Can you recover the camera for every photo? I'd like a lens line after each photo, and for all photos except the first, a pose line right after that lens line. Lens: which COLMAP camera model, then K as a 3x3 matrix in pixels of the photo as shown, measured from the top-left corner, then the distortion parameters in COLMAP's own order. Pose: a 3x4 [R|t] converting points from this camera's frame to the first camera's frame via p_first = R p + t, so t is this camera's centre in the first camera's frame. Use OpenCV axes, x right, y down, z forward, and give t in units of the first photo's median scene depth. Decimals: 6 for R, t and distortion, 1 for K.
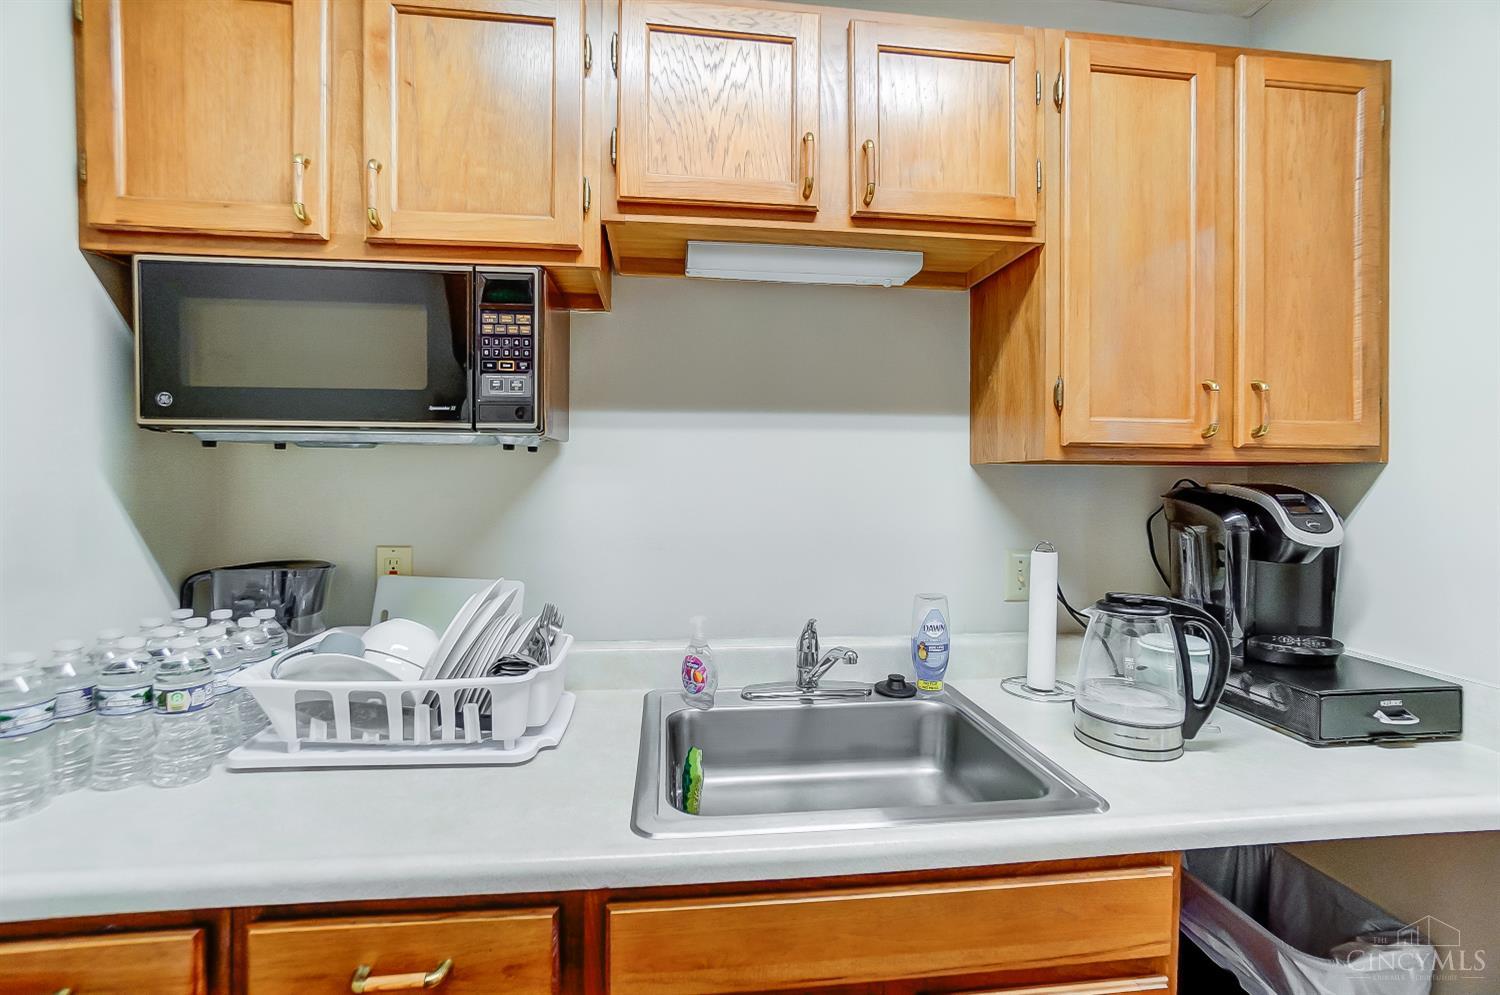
lens RADIAL K [[665.6, 0, 747.7], [0, 665.6, 492.1], [0, 0, 1]] dist [-0.033284, 0.014383]
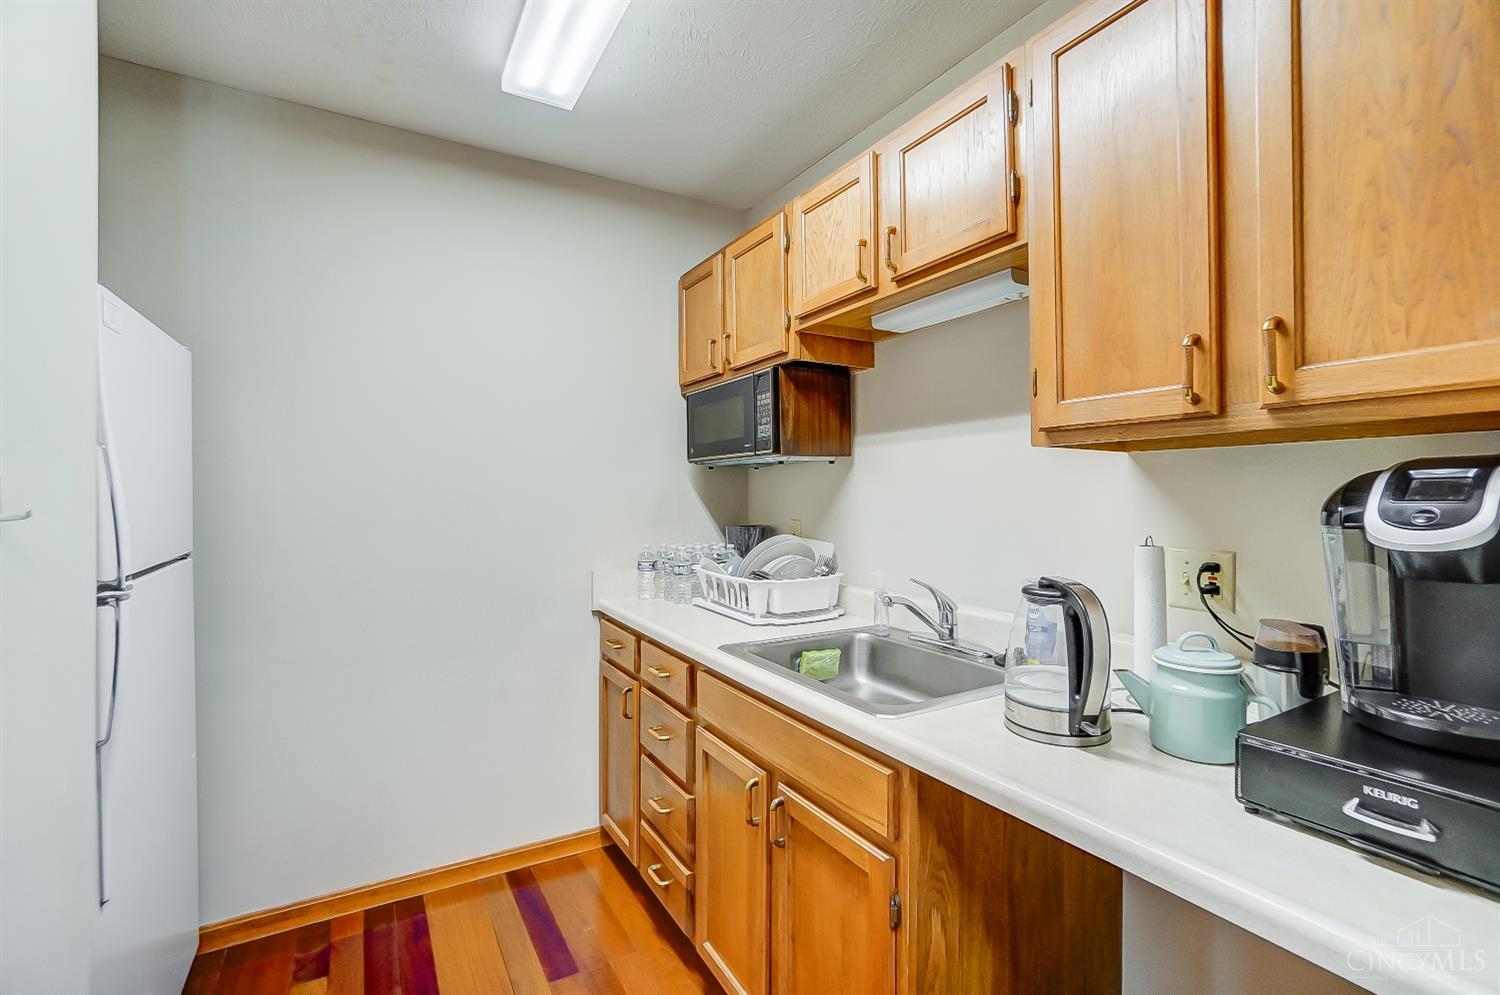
lens RADIAL K [[665.6, 0, 744.7], [0, 665.6, 497.5], [0, 0, 1]] dist [-0.033284, 0.014383]
pose [[0.391676, -0.004751, -0.920091, 1.397169], [-0.007575, 0.999936, -0.008388, 0.048996], [0.920072, 0.010256, 0.391615, 0.193670]]
